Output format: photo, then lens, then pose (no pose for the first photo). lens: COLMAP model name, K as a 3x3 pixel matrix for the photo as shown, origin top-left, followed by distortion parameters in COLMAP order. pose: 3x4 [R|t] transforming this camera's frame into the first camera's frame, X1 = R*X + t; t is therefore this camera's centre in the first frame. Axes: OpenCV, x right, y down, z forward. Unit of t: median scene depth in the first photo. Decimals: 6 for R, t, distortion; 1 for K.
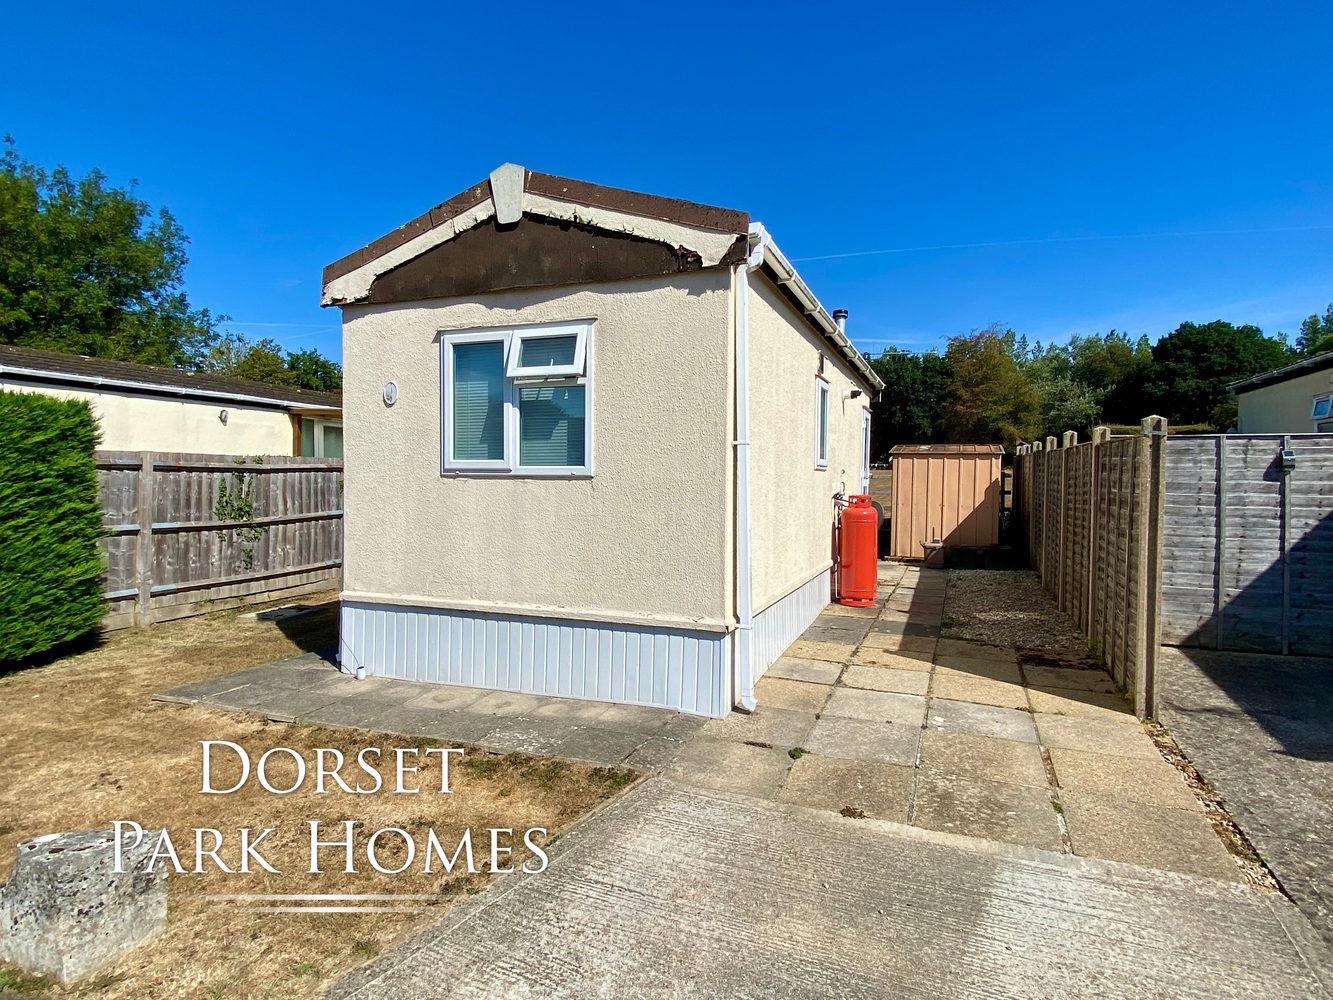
lens RADIAL K [[723.9, 0, 666.5], [0, 723.9, 500.0], [0, 0, 1]] dist [0.039130, -0.038058]
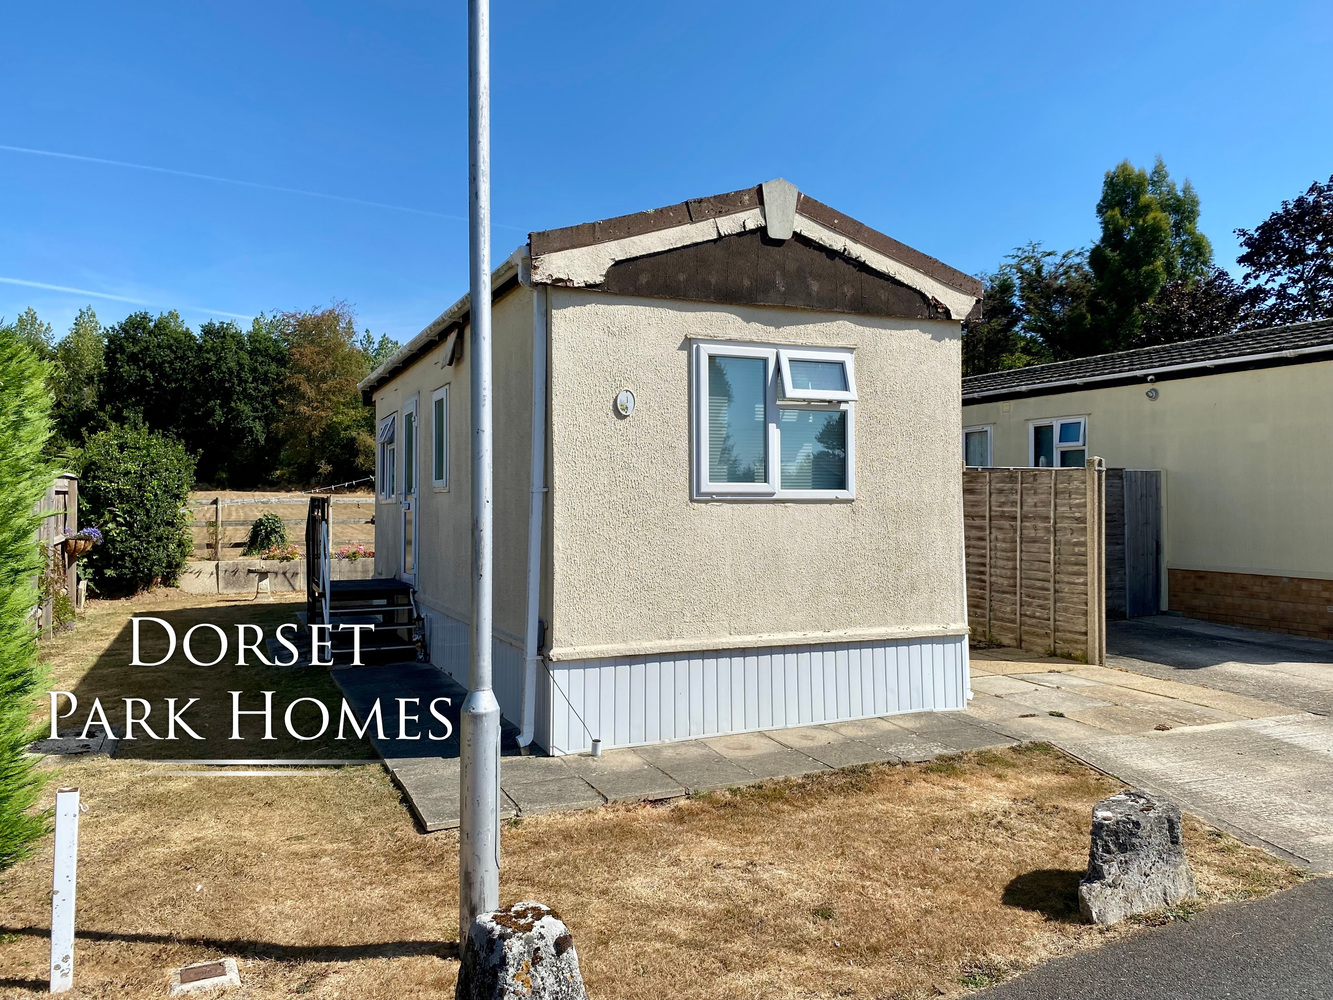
lens RADIAL K [[1001.2, 0, 666.5], [0, 1001.2, 500.0], [0, 0, 1]] dist [0.040348, -0.005115]
pose [[0.711399, -0.005931, 0.702763, -1.237191], [0.028921, 0.999364, -0.020842, -0.010288], [-0.702193, 0.035151, 0.711118, 0.165295]]
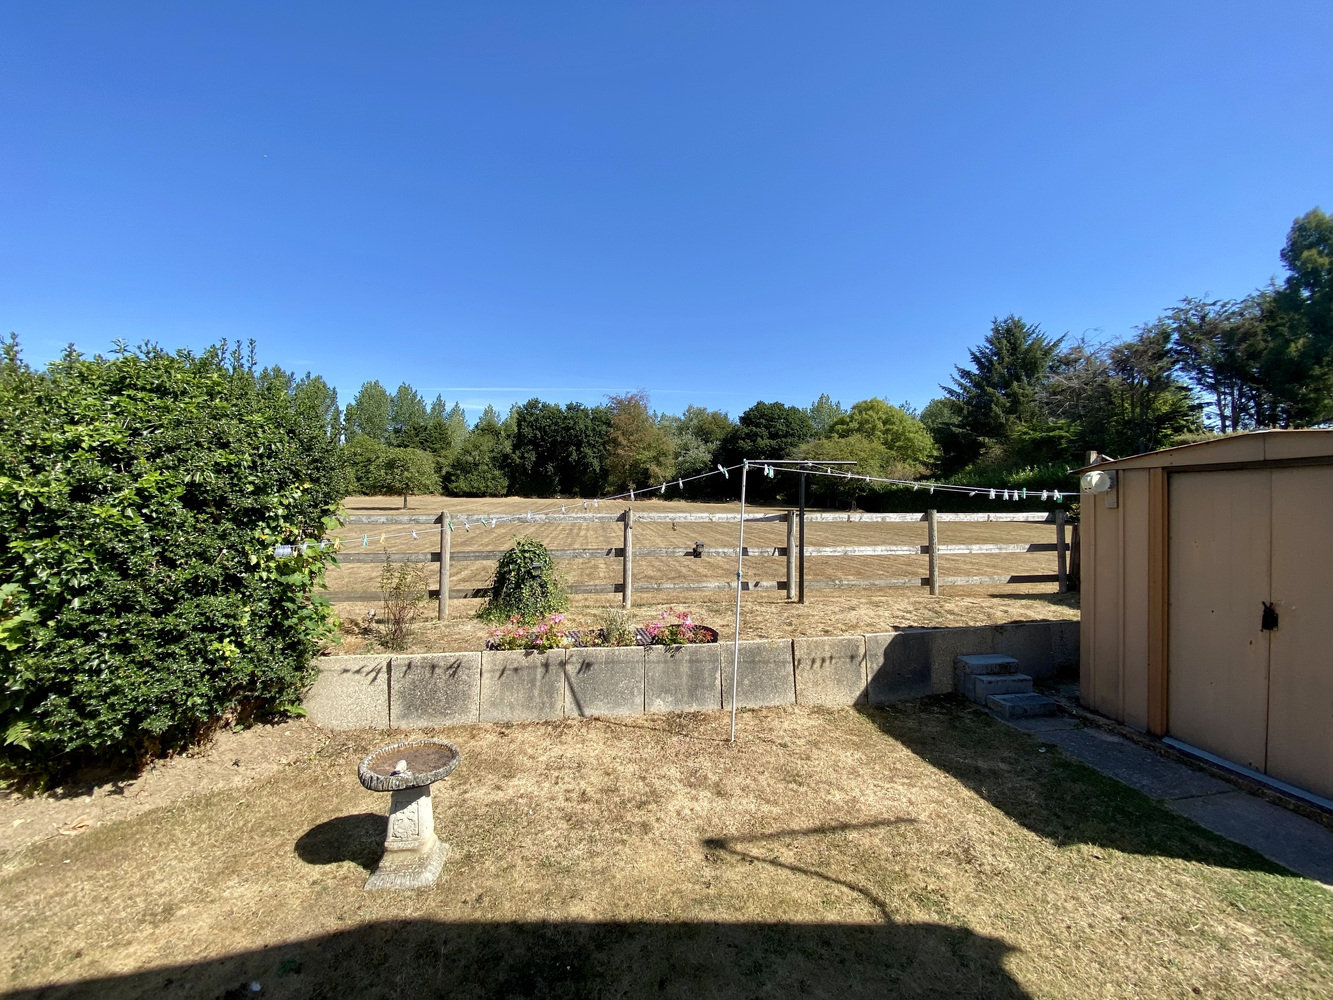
lens RADIAL K [[527.8, 0, 666.5], [0, 527.8, 500.0], [0, 0, 1]] dist [0.000504, 0.000021]
pose [[0.869645, 0.004781, 0.493654, 0.362775], [0.014741, 0.999256, -0.035646, -0.148720], [-0.493457, 0.038277, 0.868928, 3.379962]]
